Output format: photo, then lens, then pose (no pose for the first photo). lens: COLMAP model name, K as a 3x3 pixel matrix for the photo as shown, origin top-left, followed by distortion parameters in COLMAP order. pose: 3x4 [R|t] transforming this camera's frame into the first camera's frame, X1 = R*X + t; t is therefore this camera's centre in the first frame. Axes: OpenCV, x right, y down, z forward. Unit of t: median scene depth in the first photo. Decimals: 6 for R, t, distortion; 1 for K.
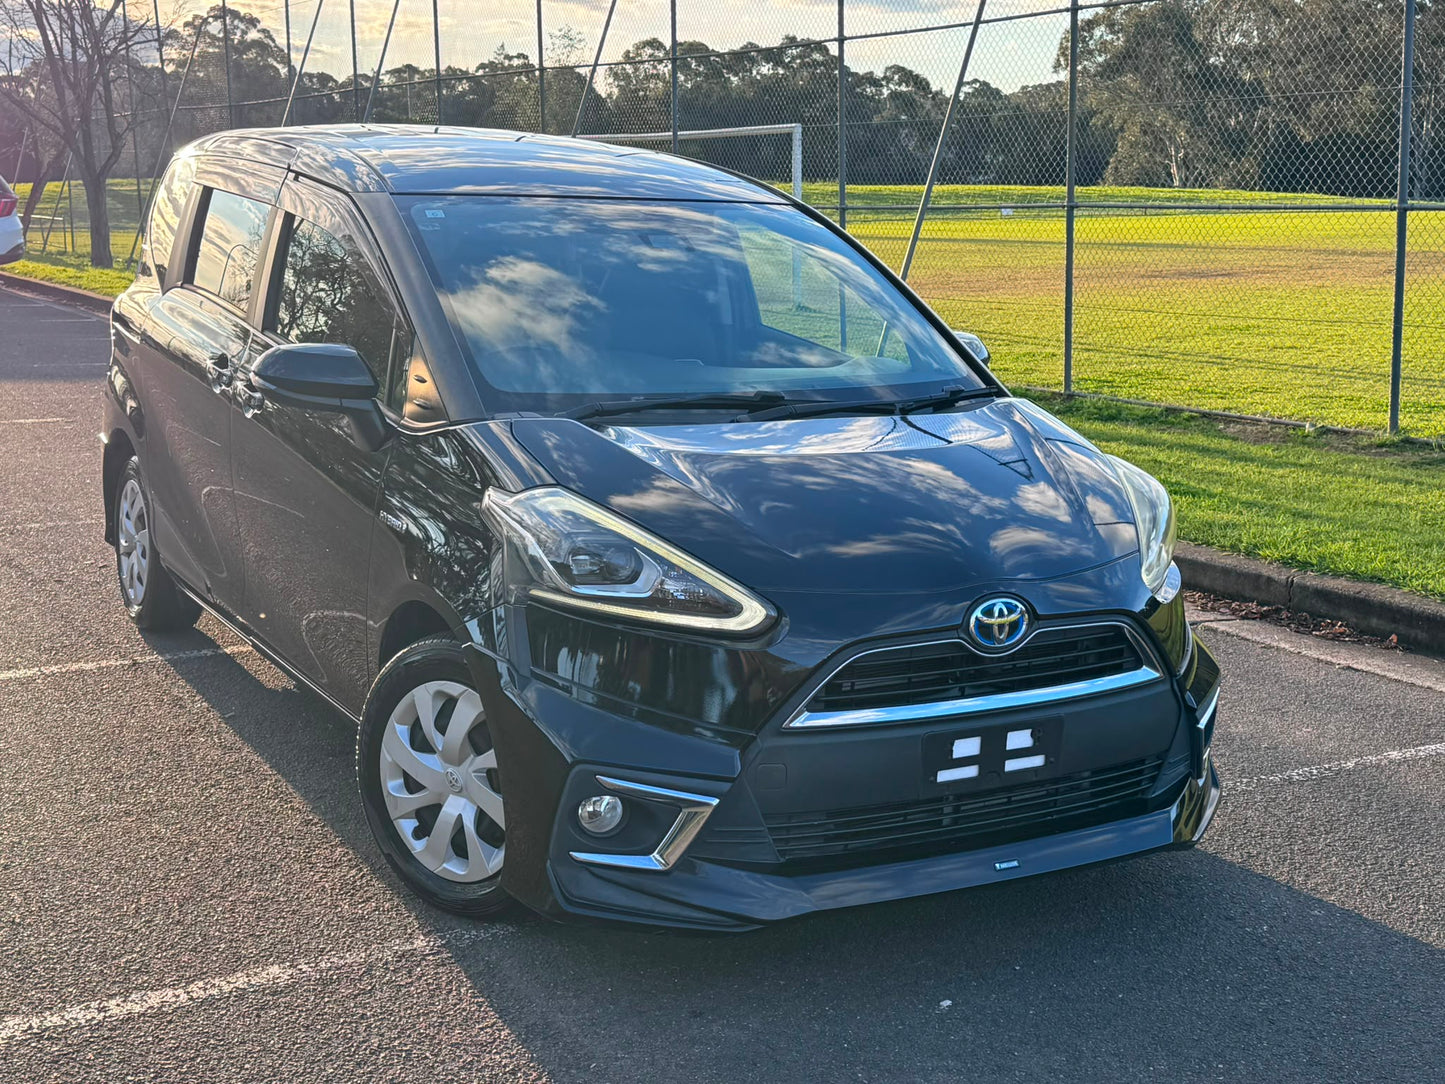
lens RADIAL K [[1836.8, 0, 698.1], [0, 1836.8, 567.1], [0, 0, 1]] dist [0.097240, 0.000000]
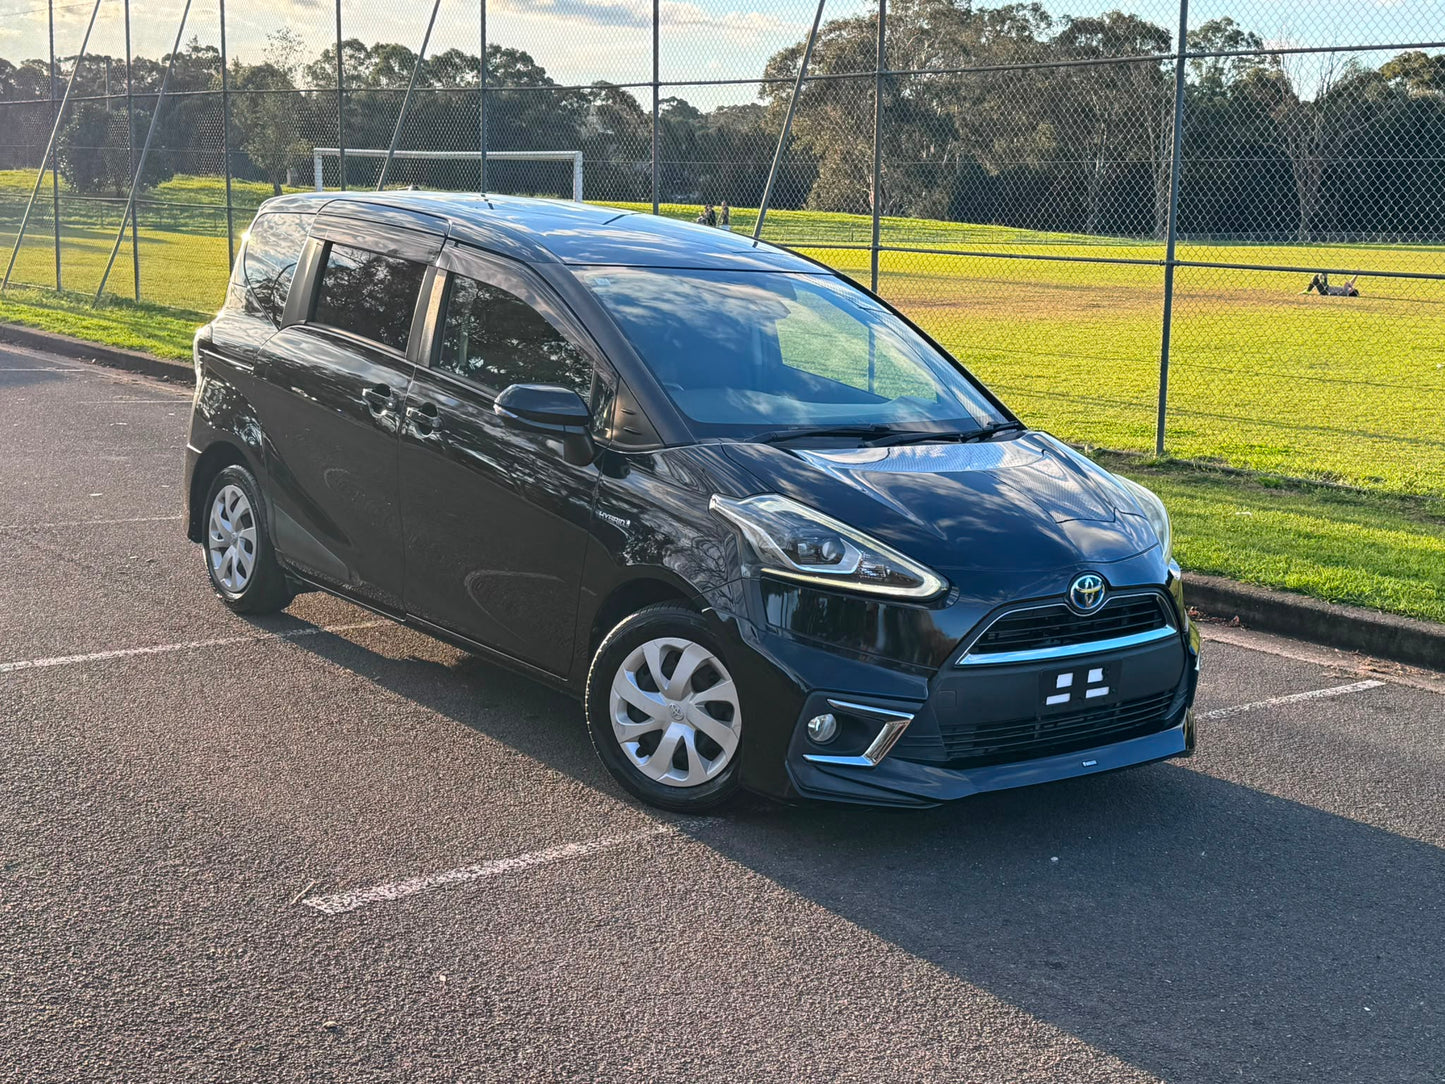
lens RADIAL K [[1836.8, 0, 692.1], [0, 1836.8, 577.0], [0, 0, 1]] dist [0.097240, 0.000000]
pose [[0.986977, 0.002155, 0.160847, -0.351659], [-0.002152, 0.999998, -0.000191, 0.018434], [-0.160847, -0.000157, 0.986979, -0.341452]]
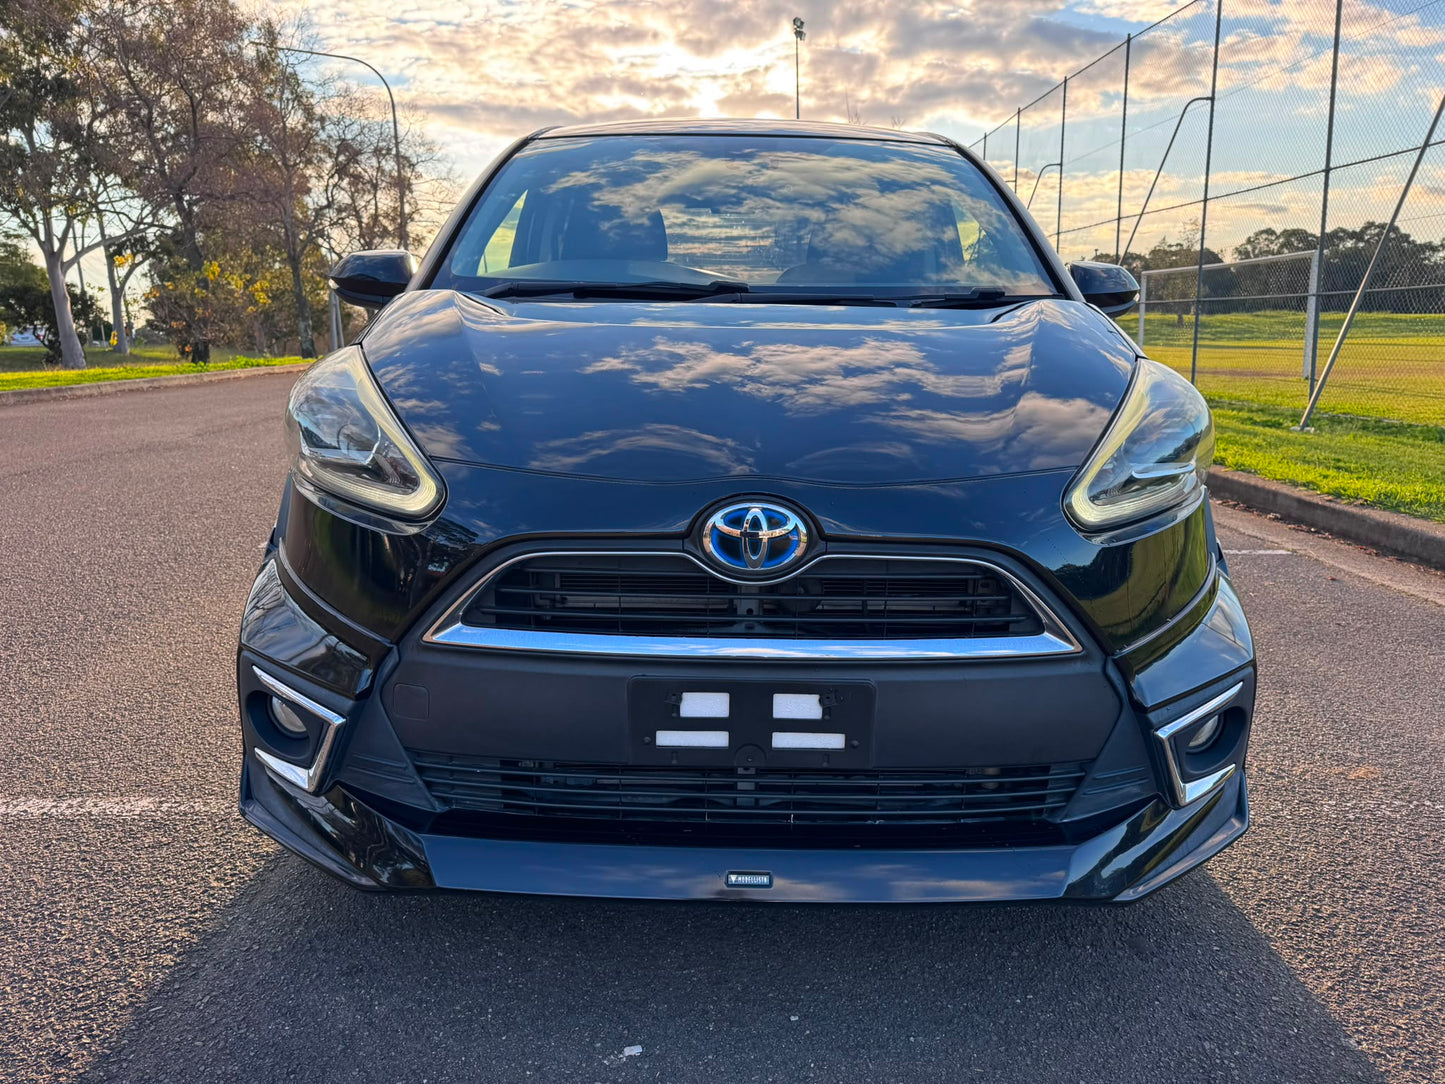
lens RADIAL K [[1016.7, 0, 707.6], [0, 1016.7, 532.5], [0, 0, 1]] dist [0.032606, -0.036192]
pose [[0.870835, 0.087467, -0.483731, 0.320374], [-0.089758, 0.995792, 0.018470, 0.022148], [0.483311, 0.027335, 0.875022, 0.625577]]
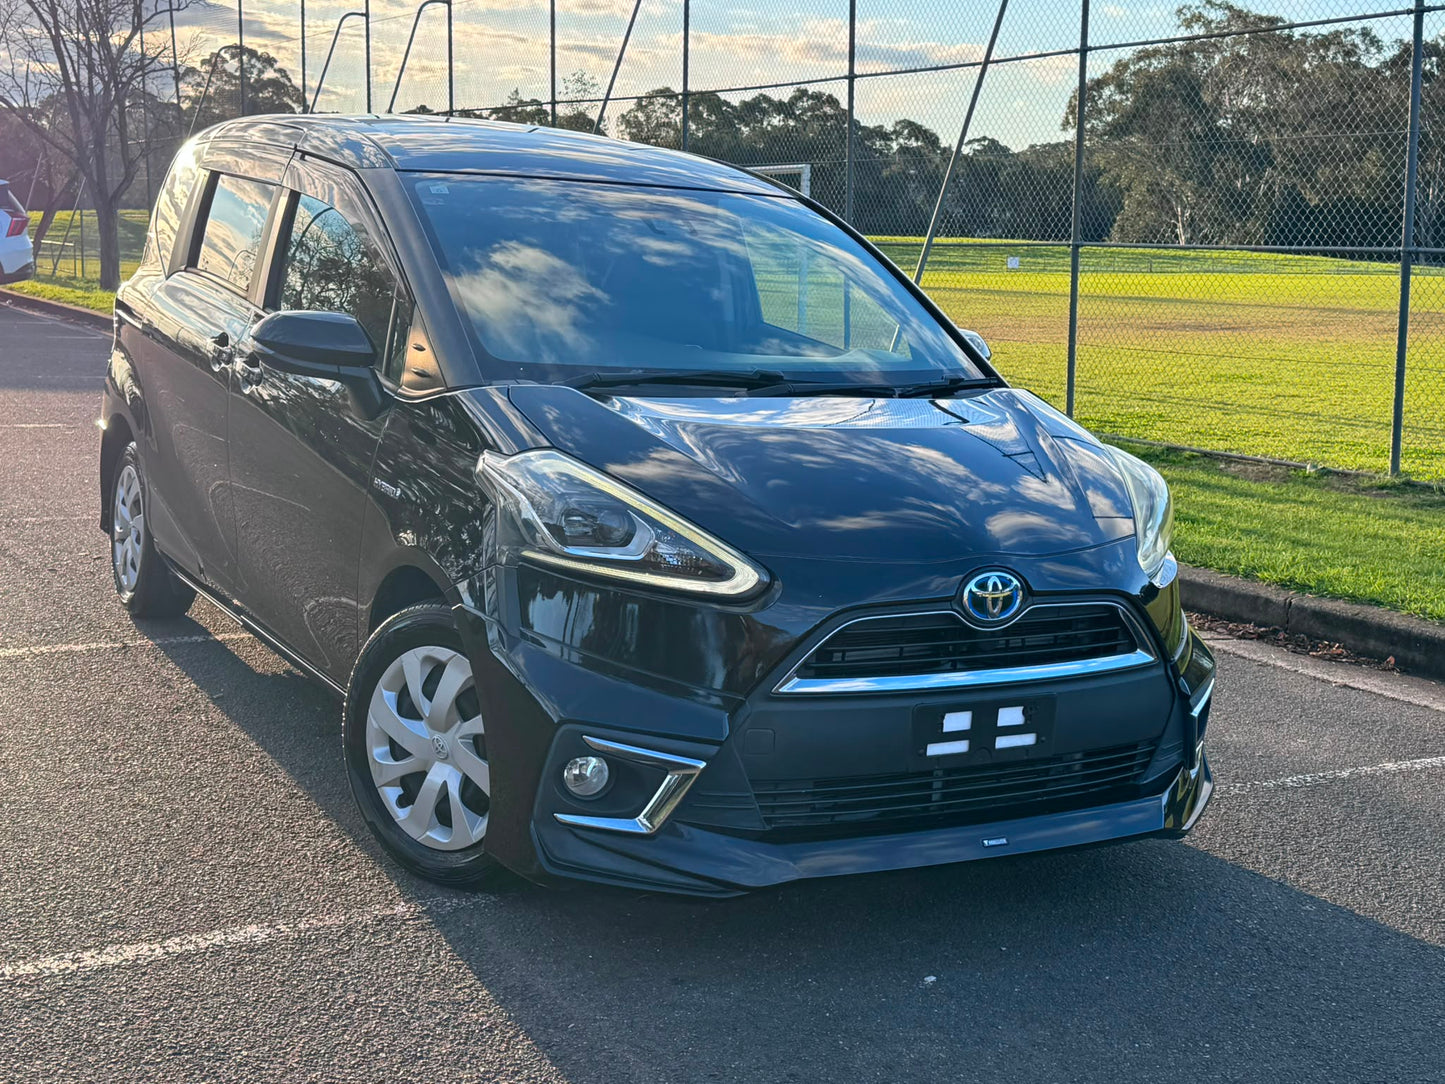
lens RADIAL K [[1836.8, 0, 693.9], [0, 1836.8, 565.4], [0, 0, 1]] dist [0.097240, 0.000000]
pose [[0.999640, 0.026768, -0.002031, 0.003621], [-0.026812, 0.999295, -0.026298, 0.042051], [0.001326, 0.026343, 0.999652, 0.006886]]
